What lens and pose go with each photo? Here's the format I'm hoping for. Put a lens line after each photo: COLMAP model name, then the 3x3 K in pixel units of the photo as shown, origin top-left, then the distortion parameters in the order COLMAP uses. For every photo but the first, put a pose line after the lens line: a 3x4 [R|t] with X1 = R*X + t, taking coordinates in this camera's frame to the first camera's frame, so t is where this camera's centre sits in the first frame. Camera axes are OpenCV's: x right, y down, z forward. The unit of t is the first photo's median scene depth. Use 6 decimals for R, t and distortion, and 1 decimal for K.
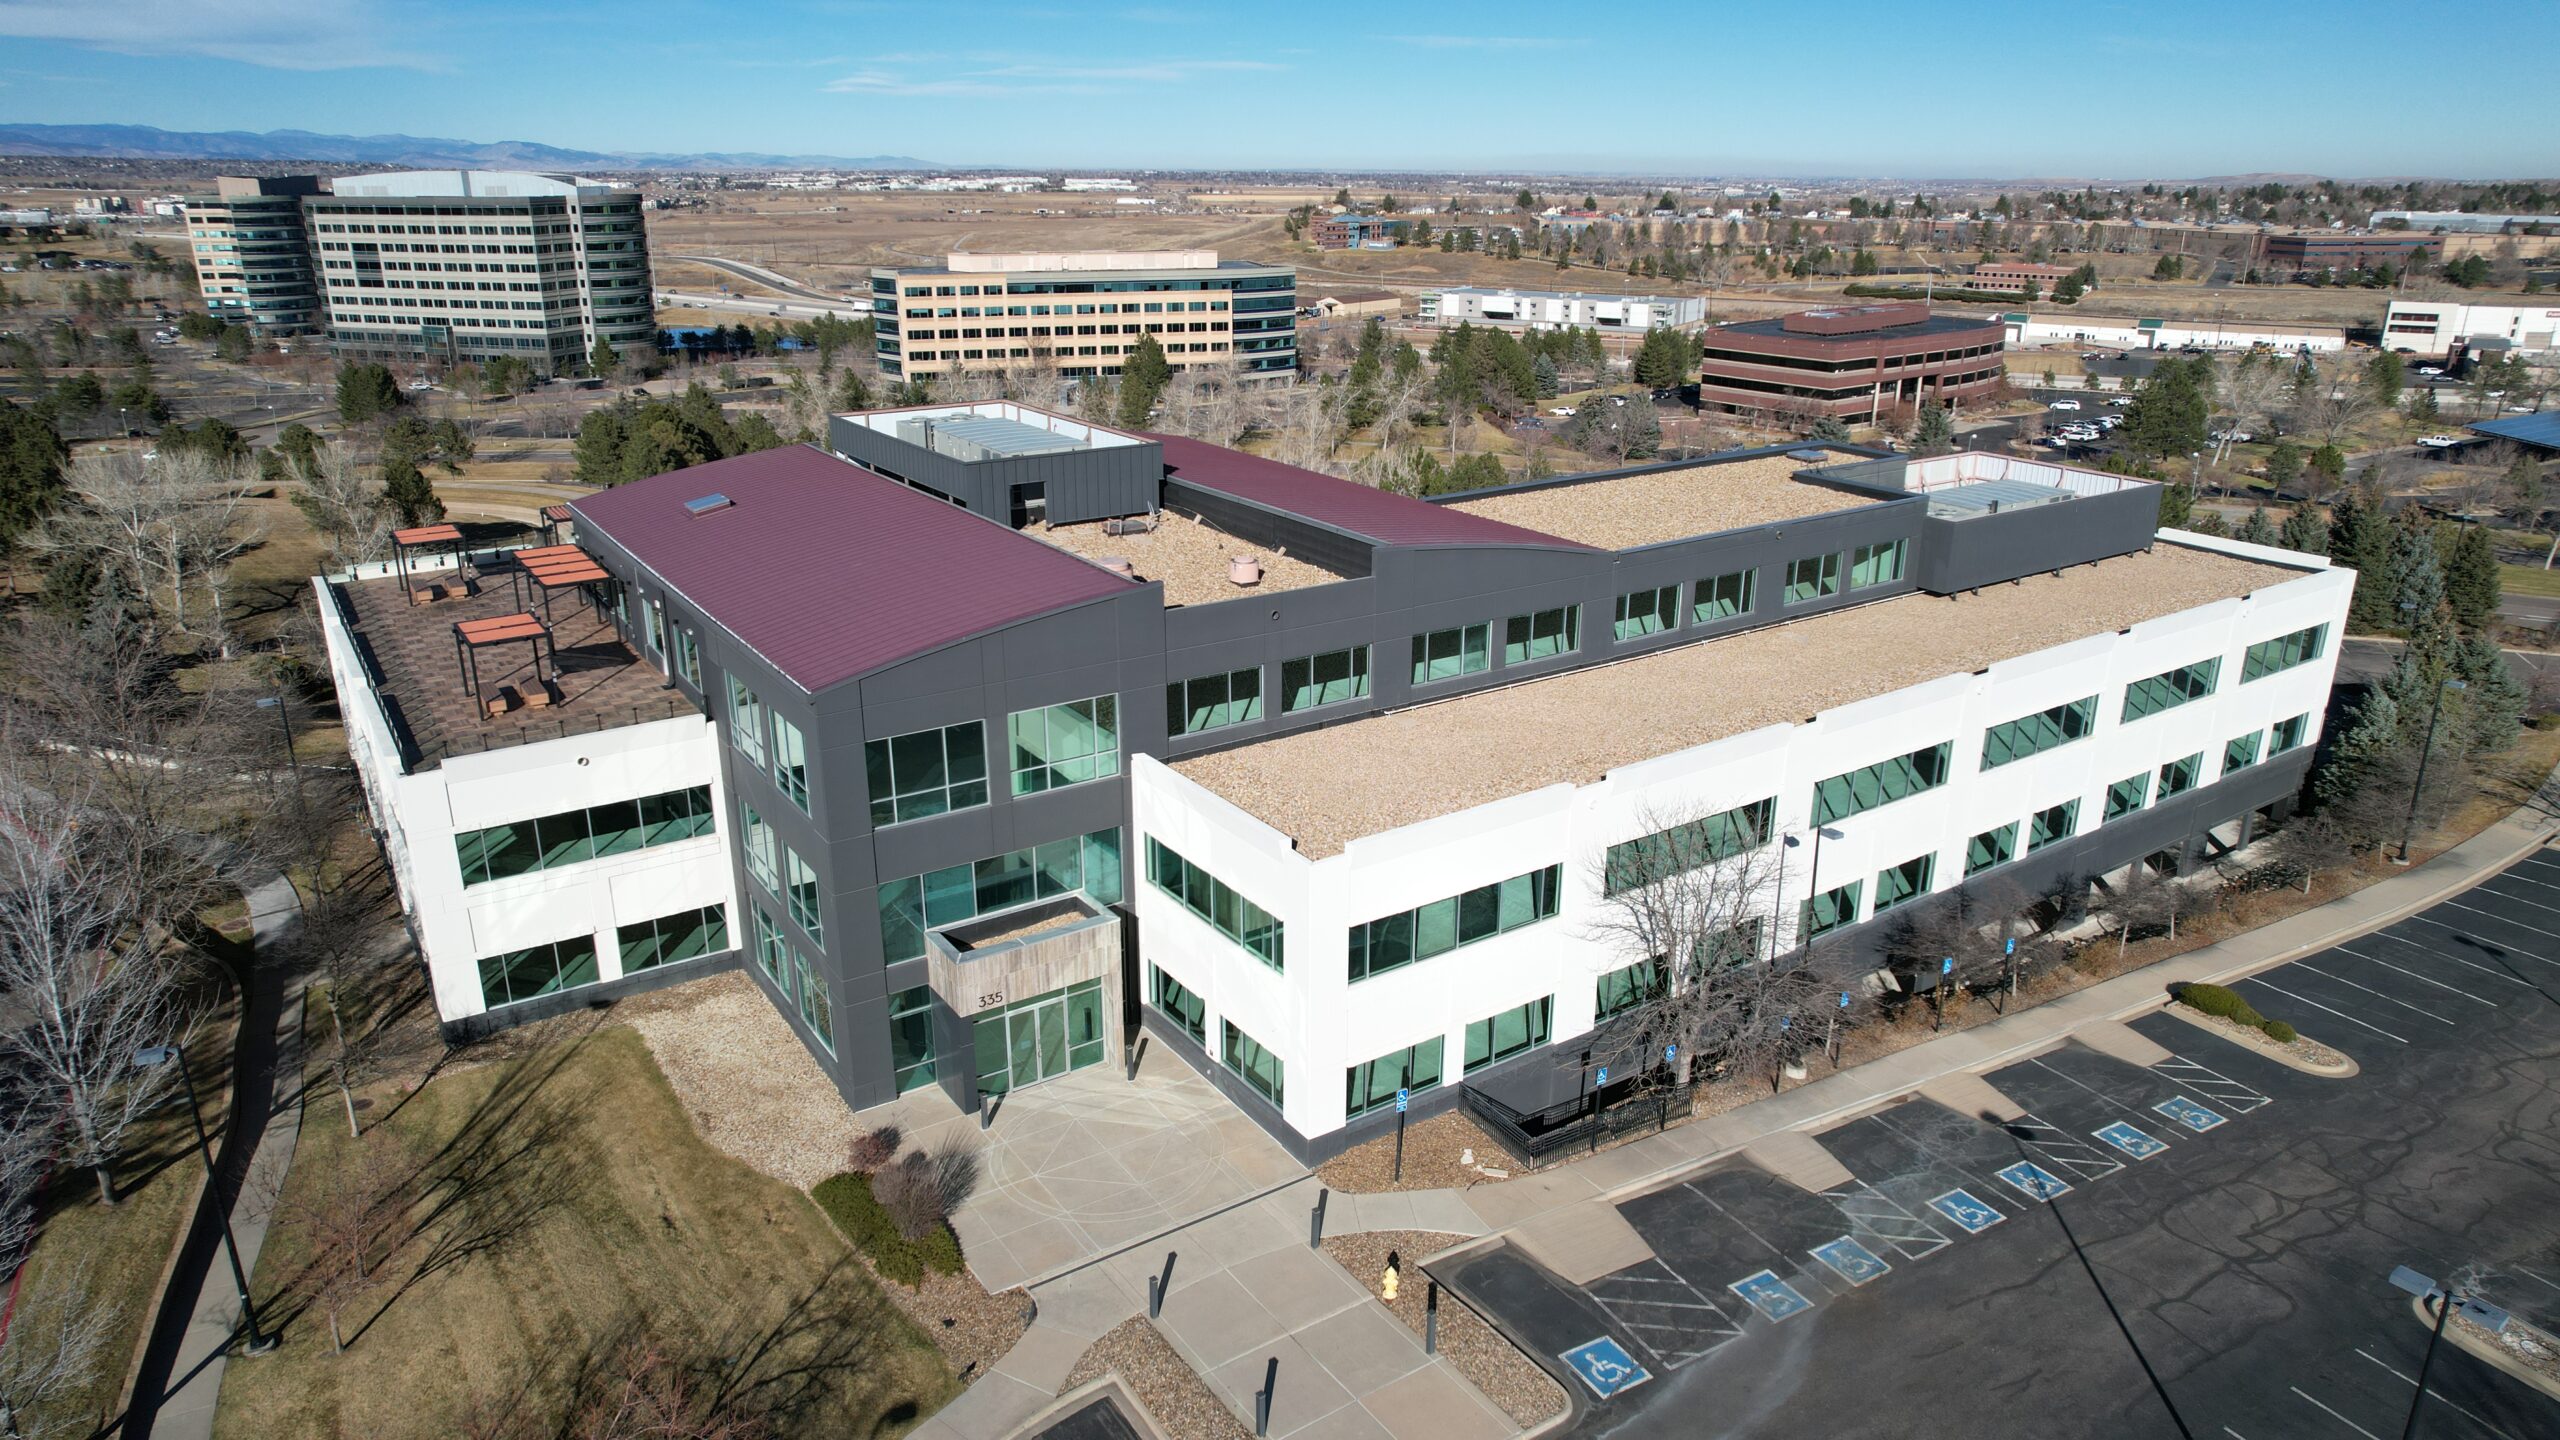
lens RADIAL K [[1625.4, 0, 1280.0], [0, 1625.4, 720.0], [0, 0, 1]] dist [-0.084809, 0.080947]
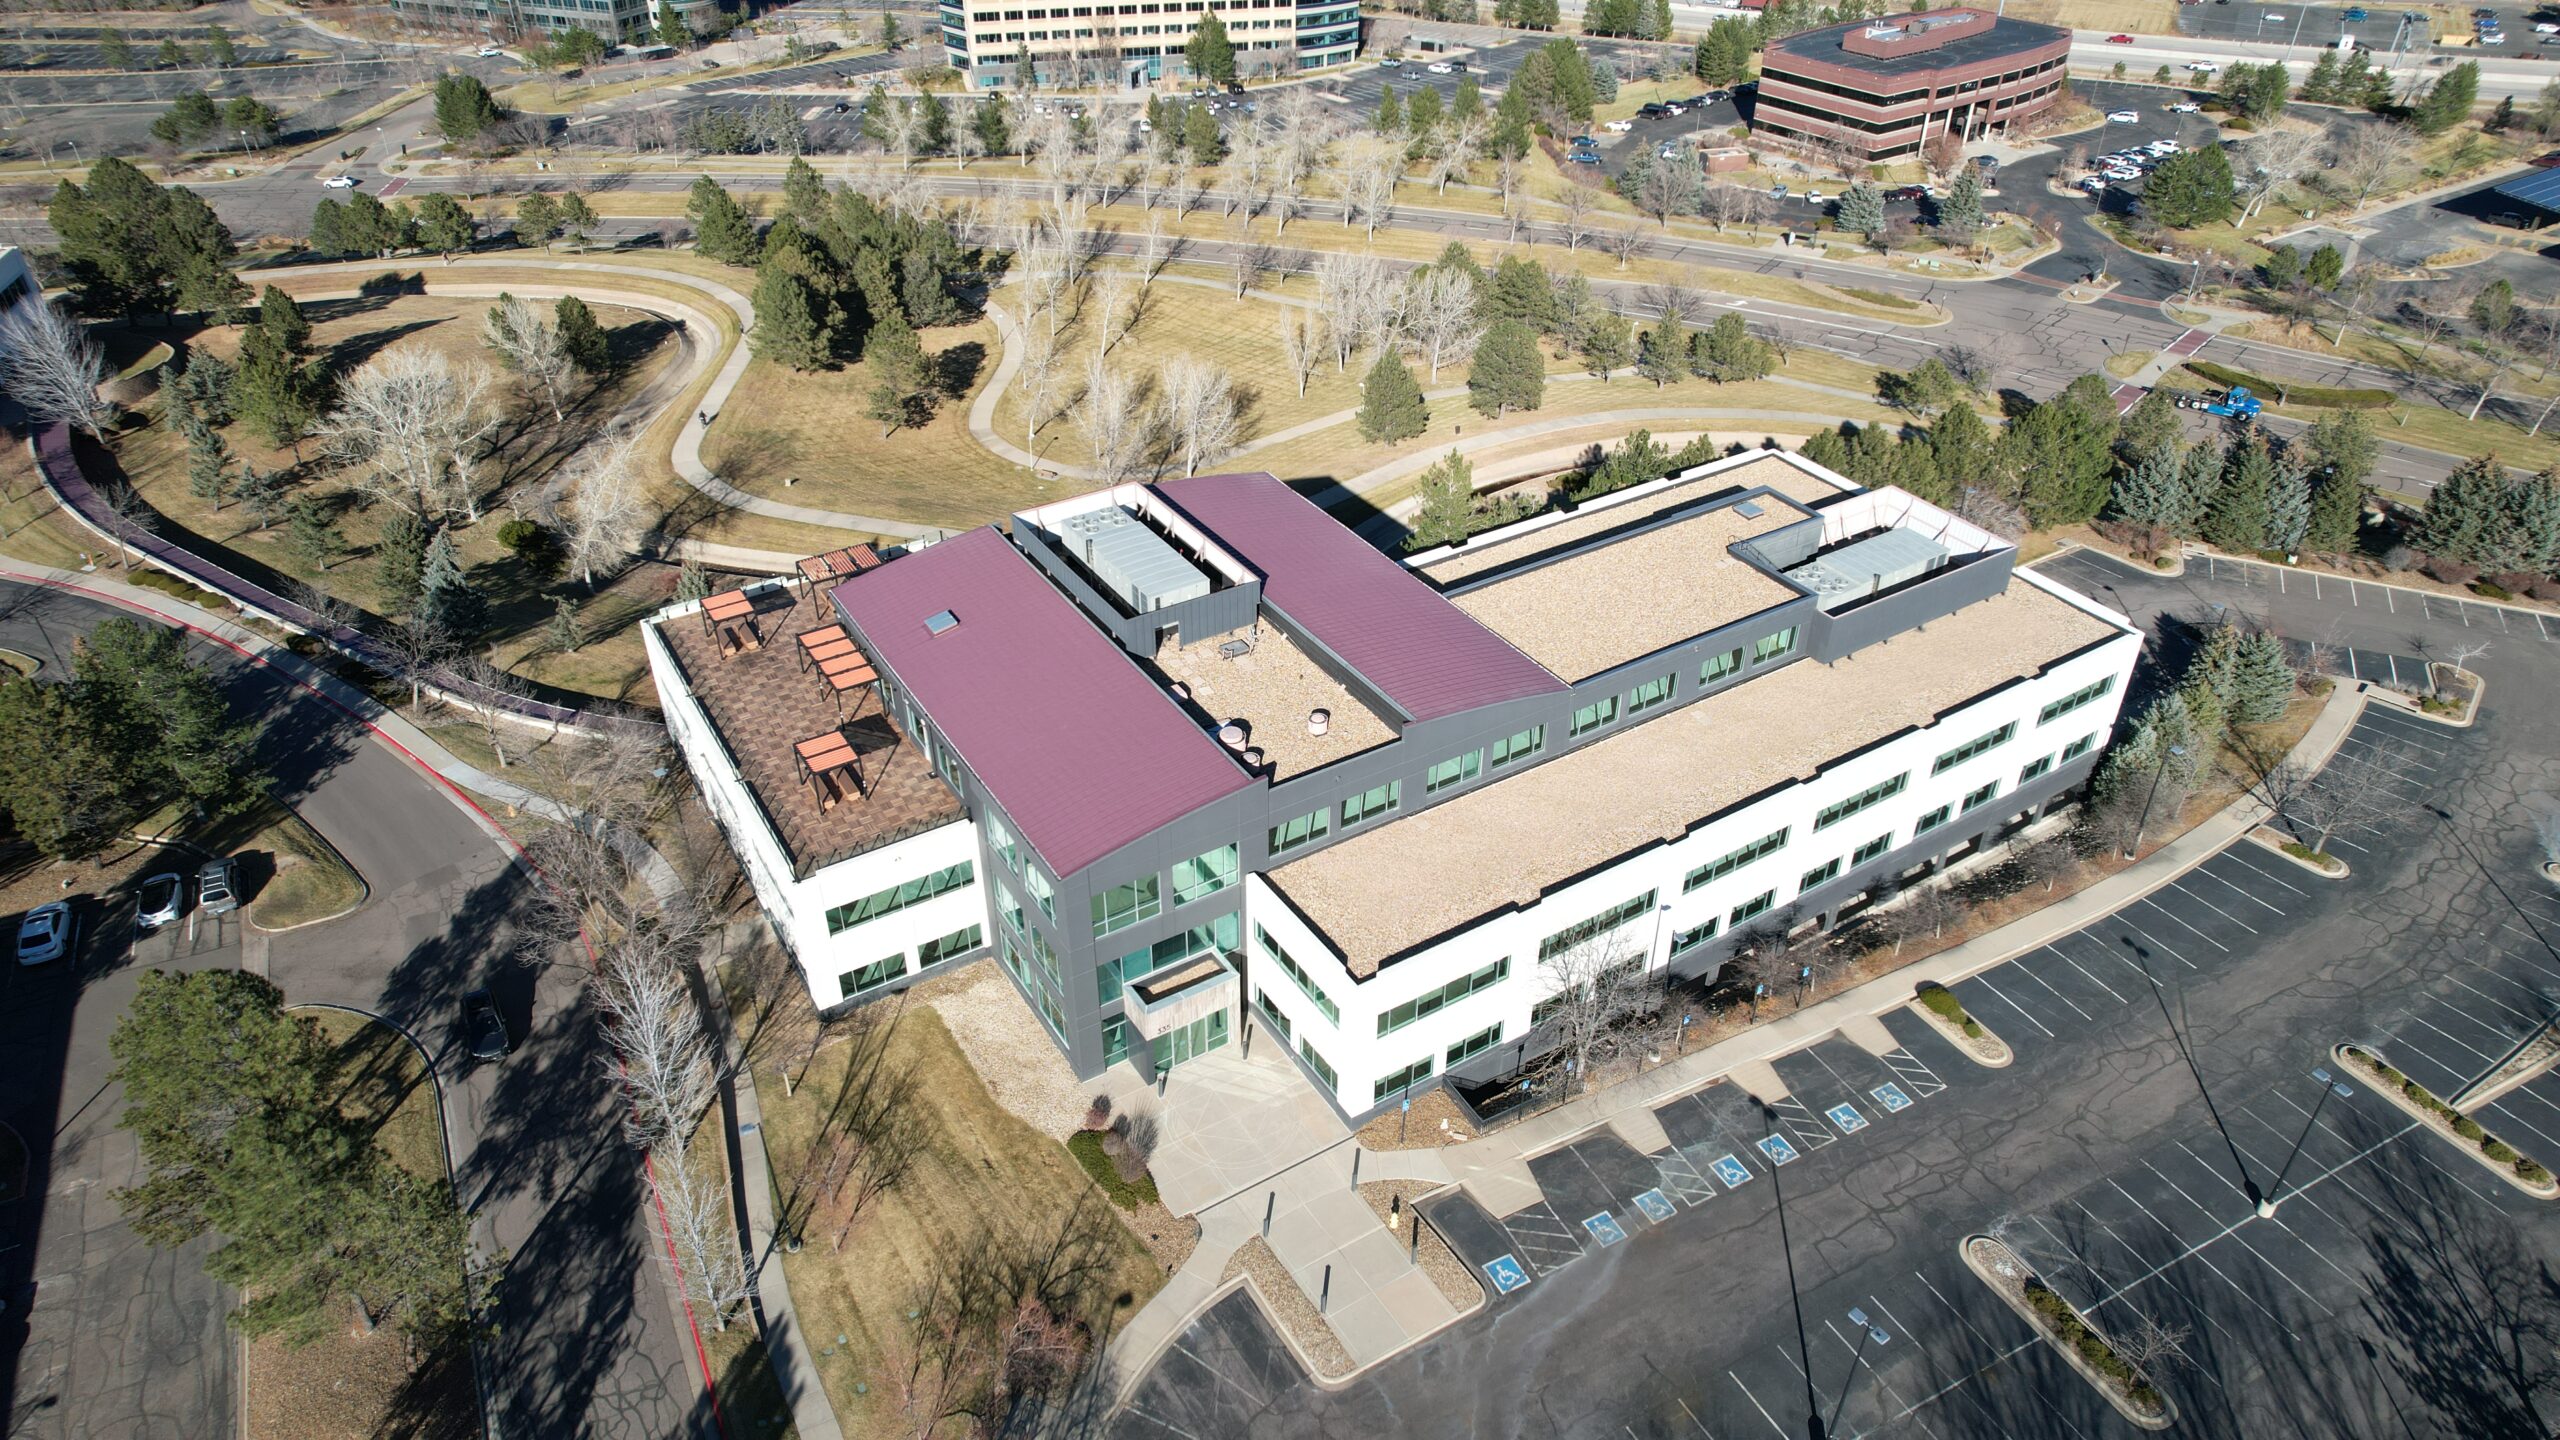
lens RADIAL K [[1618.4, 0, 1280.0], [0, 1618.4, 720.0], [0, 0, 1]] dist [-0.061145, 0.036738]
pose [[0.999407, 0.019285, -0.028511, -0.014982], [-0.011083, 0.964485, 0.263904, -0.512159], [0.032588, -0.263432, 0.964127, -0.466124]]
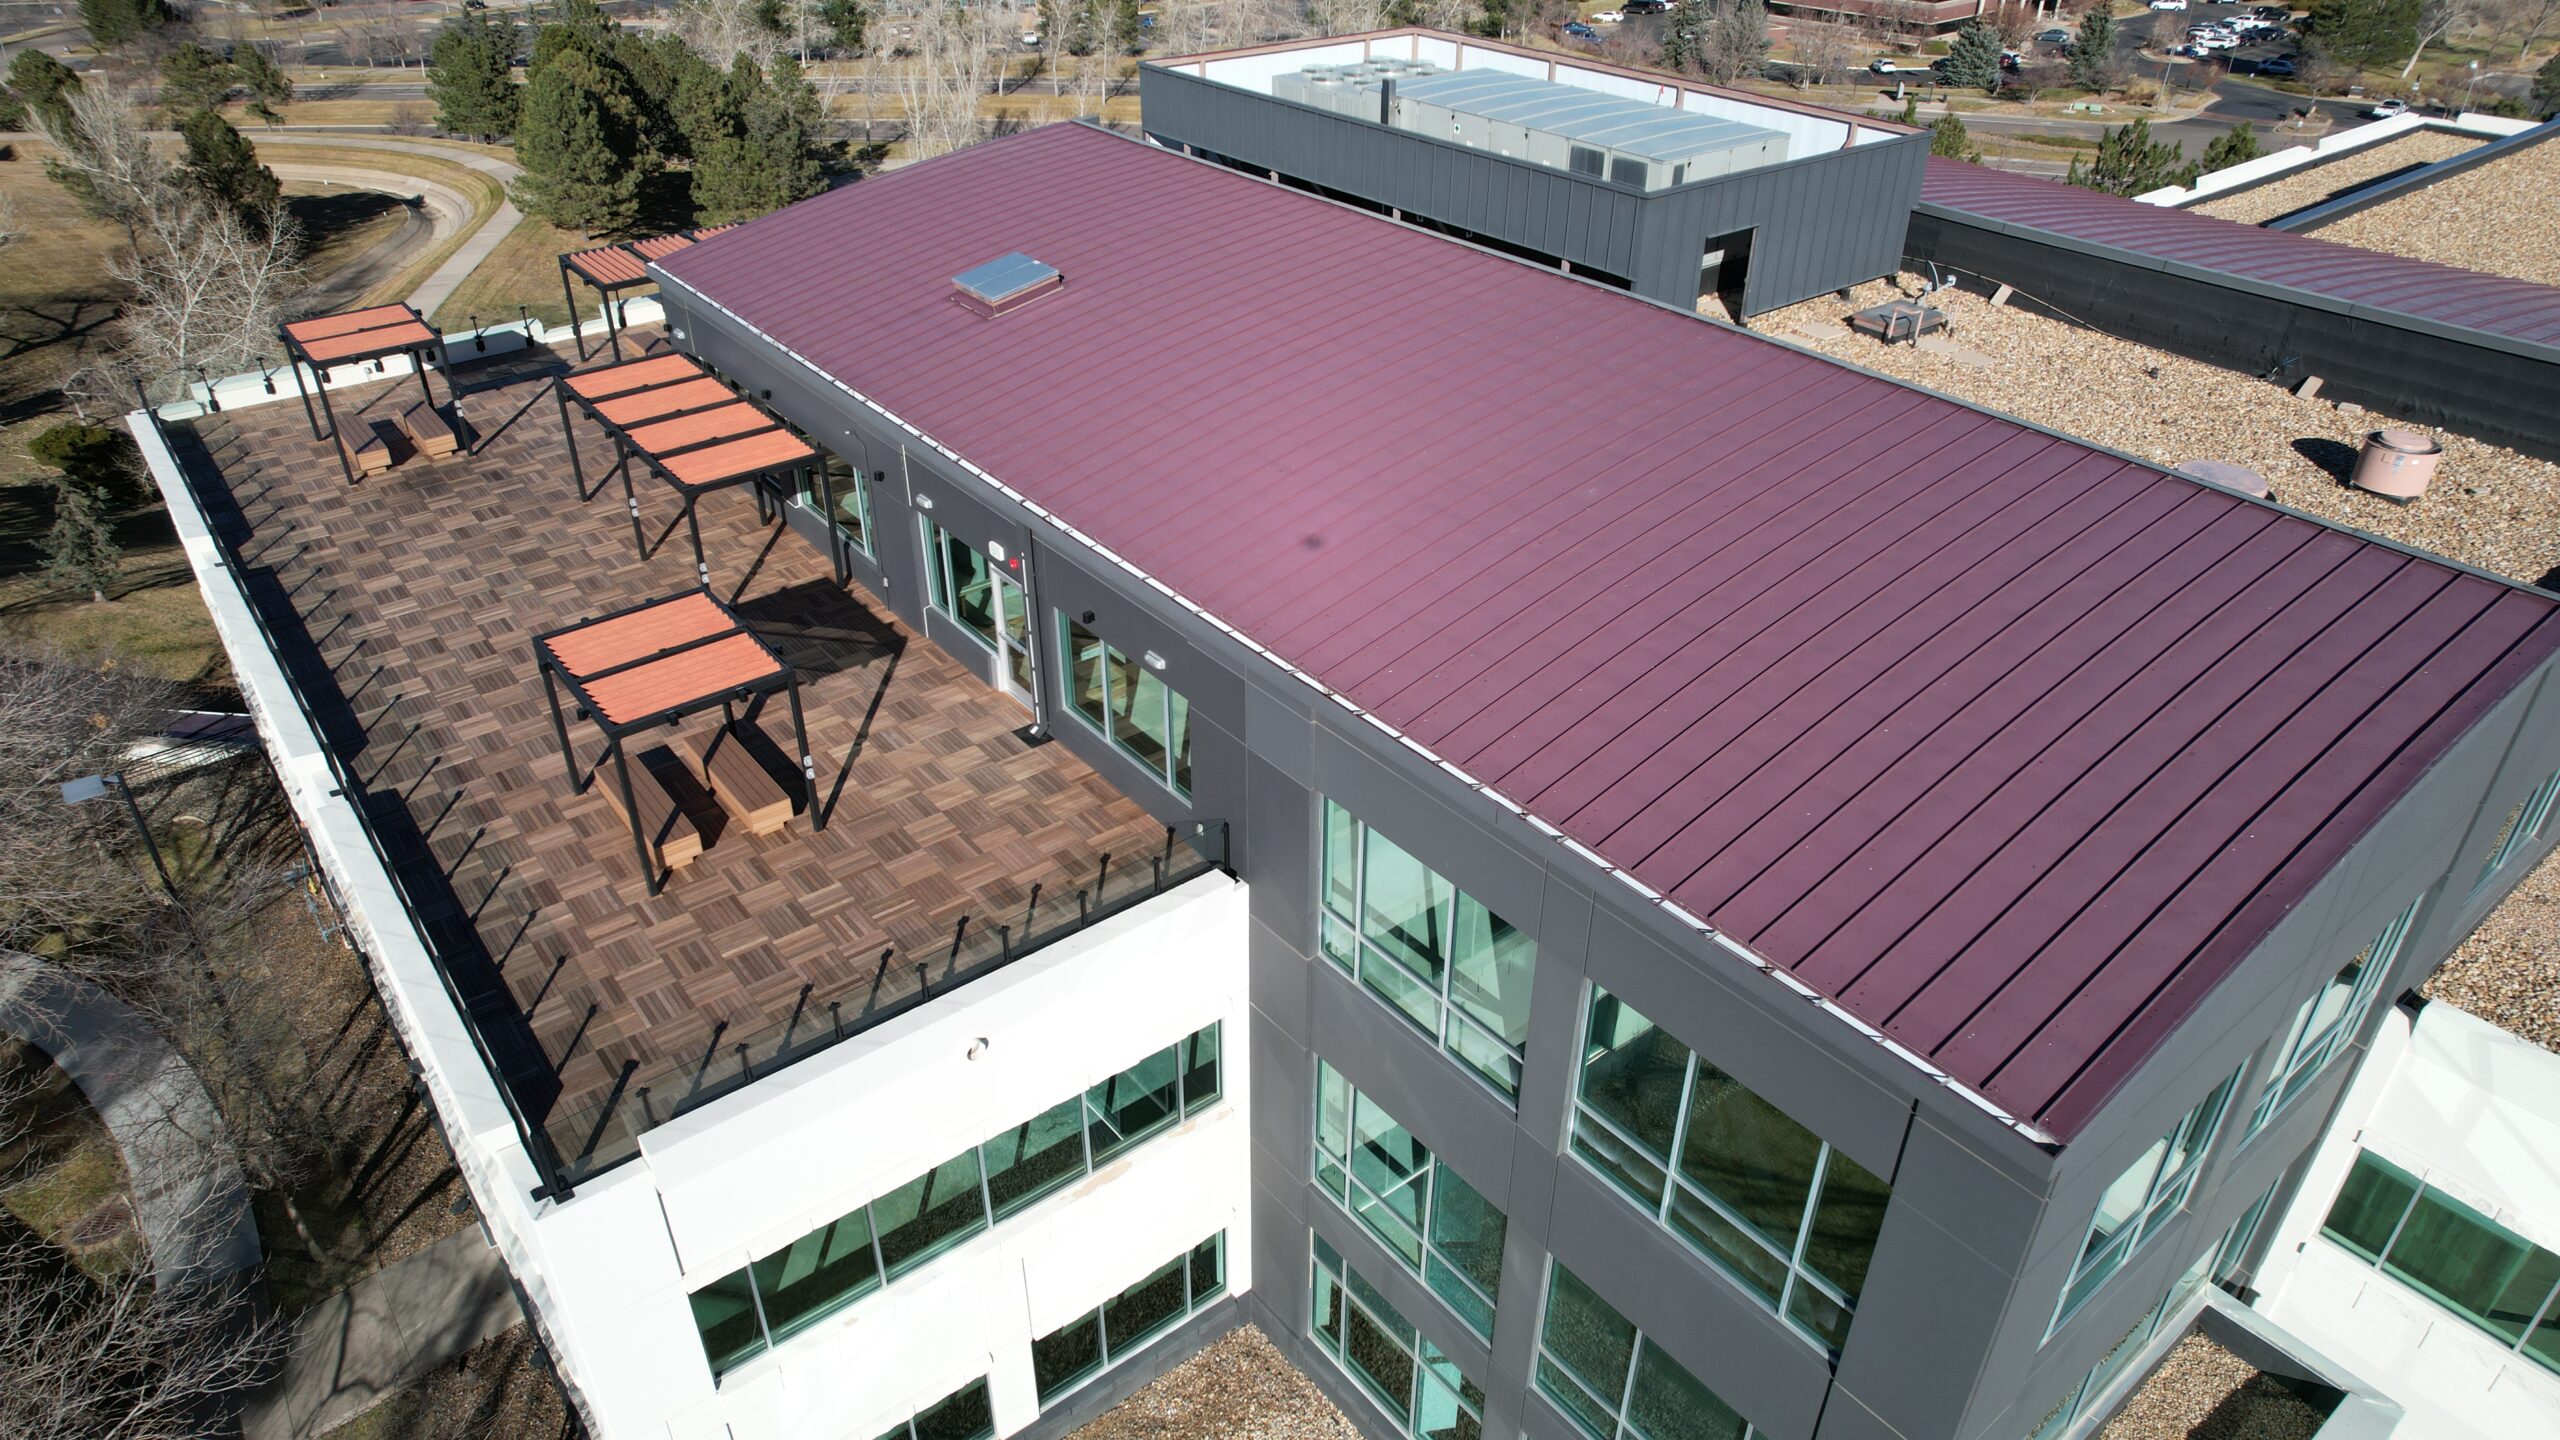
lens RADIAL K [[1625.4, 0, 1280.0], [0, 1625.4, 720.0], [0, 0, 1]] dist [-0.084809, 0.080947]
pose [[0.996994, -0.037565, 0.067770, -0.371769], [0.021473, 0.974316, 0.224160, -0.134102], [-0.074450, -0.222031, 0.972193, 0.609666]]
